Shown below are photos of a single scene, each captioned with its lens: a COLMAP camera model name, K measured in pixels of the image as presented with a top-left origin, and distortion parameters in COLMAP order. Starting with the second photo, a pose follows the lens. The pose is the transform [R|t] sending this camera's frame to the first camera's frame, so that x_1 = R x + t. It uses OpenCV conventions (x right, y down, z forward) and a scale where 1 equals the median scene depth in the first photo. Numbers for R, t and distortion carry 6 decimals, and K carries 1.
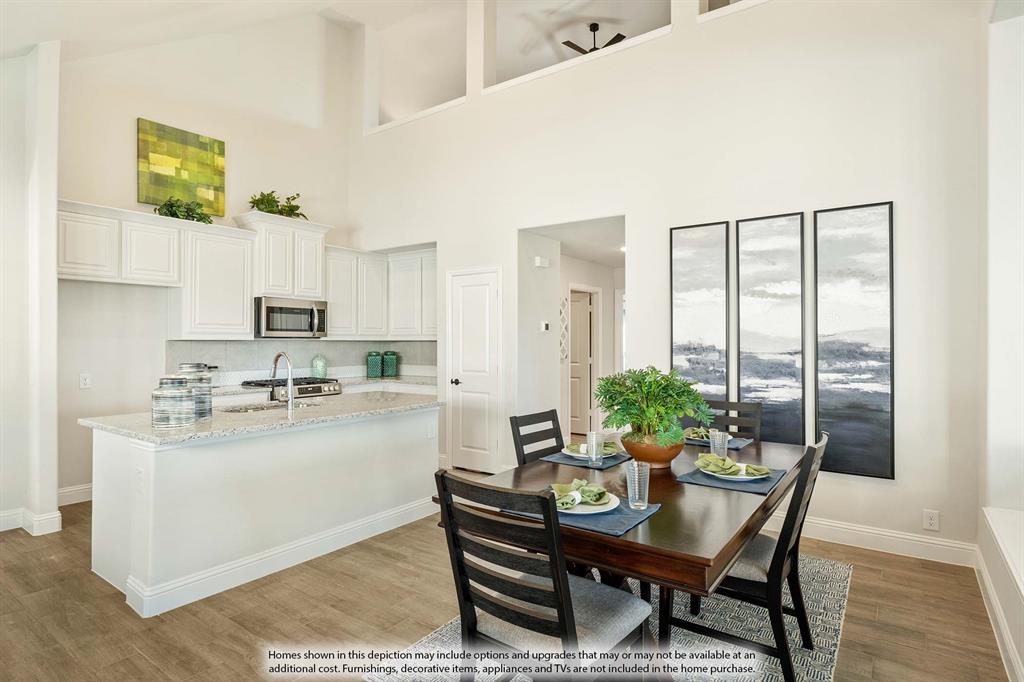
lens RADIAL K [[542.4, 0, 521.2], [0, 542.4, 337.5], [0, 0, 1]] dist [0.003764, 0.000585]
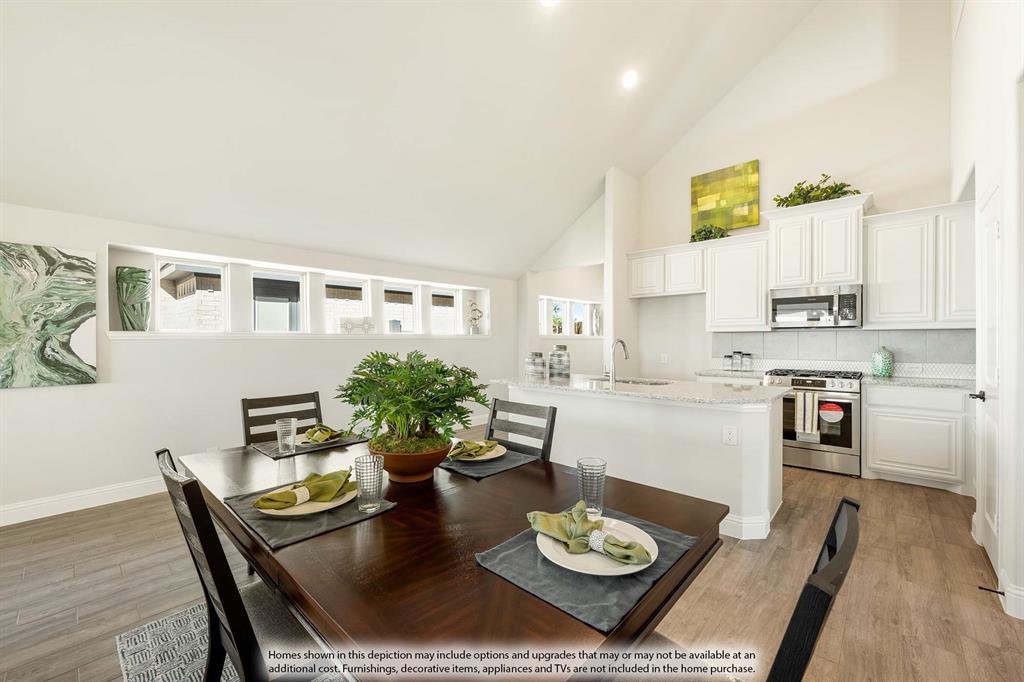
lens RADIAL K [[418.5, 0, 510.1], [0, 418.5, 343.8], [0, 0, 1]] dist [-0.001501, 0.000692]
pose [[-0.130002, 0.008355, -0.991479, 0.504055], [0.009804, 0.999926, 0.007140, 0.024055], [0.991465, -0.008792, -0.130074, 0.737923]]
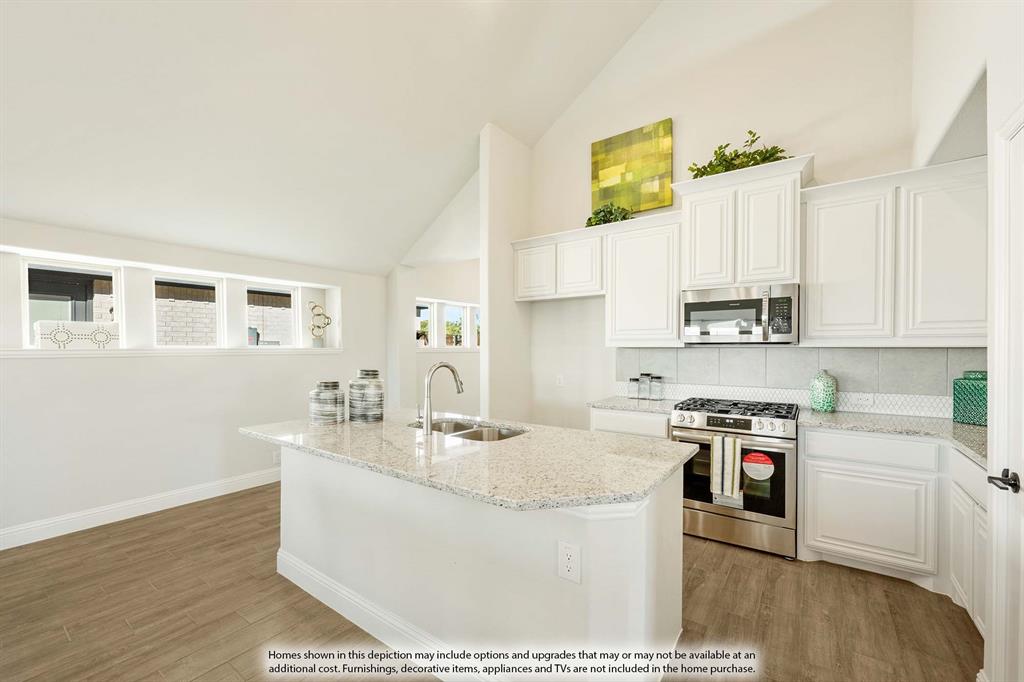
lens RADIAL K [[418.5, 0, 515.8], [0, 418.5, 354.1], [0, 0, 1]] dist [-0.001501, 0.000692]
pose [[-0.011628, 0.014321, -0.999830, 0.157680], [0.007110, 0.999873, 0.014239, 0.005302], [0.999907, -0.006943, -0.011728, 0.946652]]
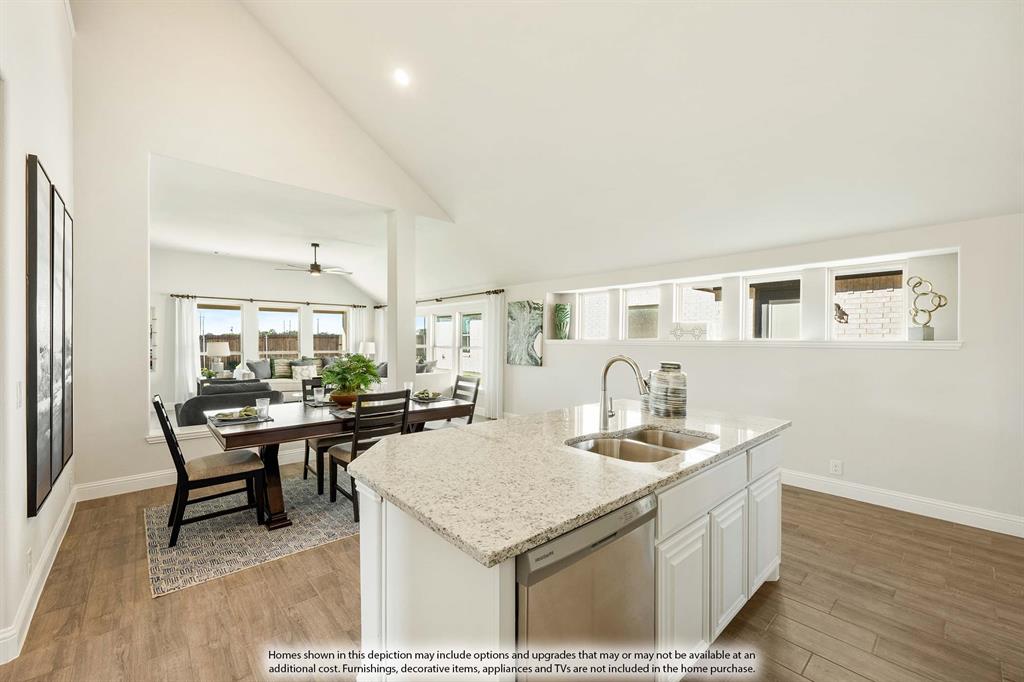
lens RADIAL K [[418.5, 0, 508.1], [0, 418.5, 345.5], [0, 0, 1]] dist [-0.001501, 0.000692]
pose [[-0.969203, -0.008345, 0.246123, -0.369804], [-0.006541, 0.999945, 0.008145, 0.008846], [-0.246178, 0.006284, -0.969204, 1.342428]]
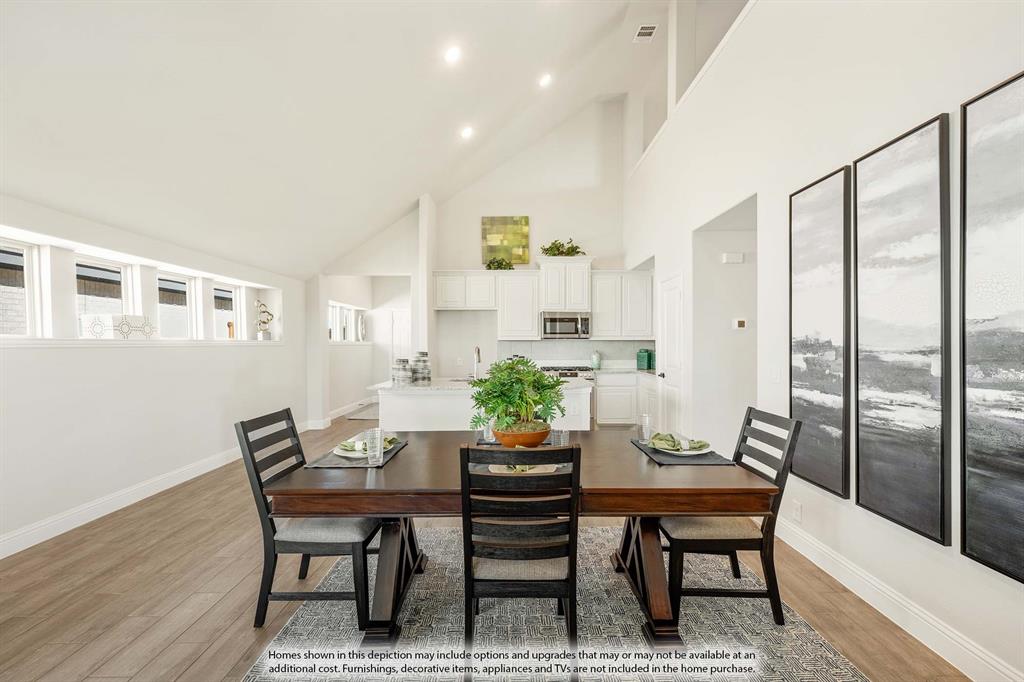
lens RADIAL K [[418.5, 0, 520.3], [0, 418.5, 347.2], [0, 0, 1]] dist [-0.001501, 0.000692]
pose [[0.587401, 0.005149, -0.809280, 0.546948], [0.007444, 0.999903, 0.011765, 0.012884], [0.809262, -0.012935, 0.587306, 0.315159]]
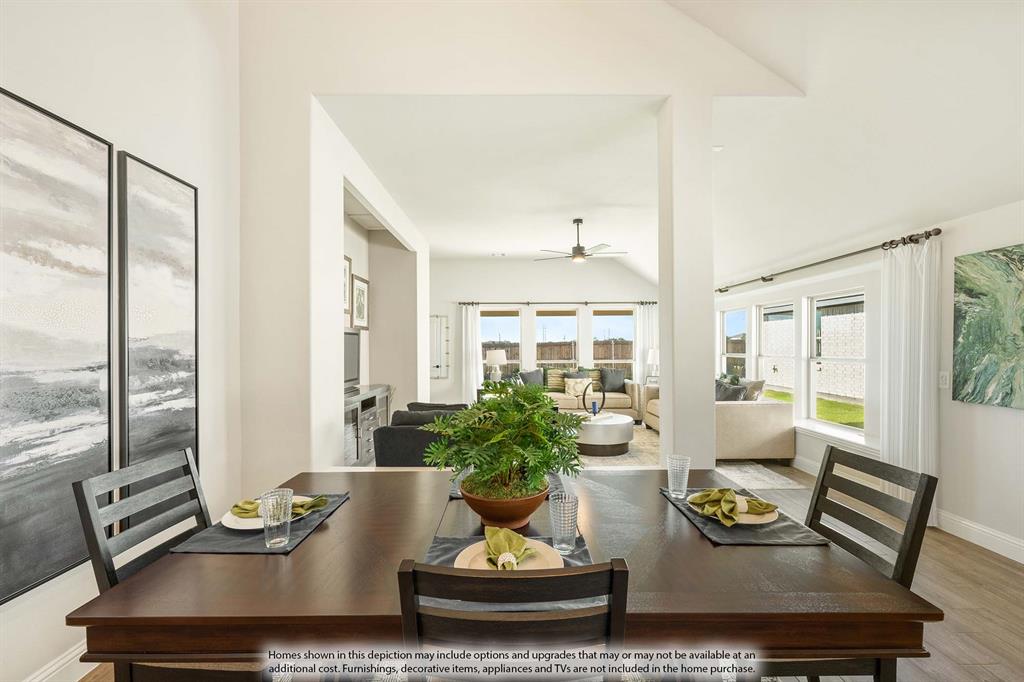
lens RADIAL K [[418.5, 0, 509.6], [0, 418.5, 346.1], [0, 0, 1]] dist [-0.001501, 0.000692]
pose [[-0.568712, 0.001225, 0.822536, -0.127926], [-0.000511, 0.999998, -0.001843, 0.004792], [-0.822537, -0.001468, -0.568710, 0.791180]]
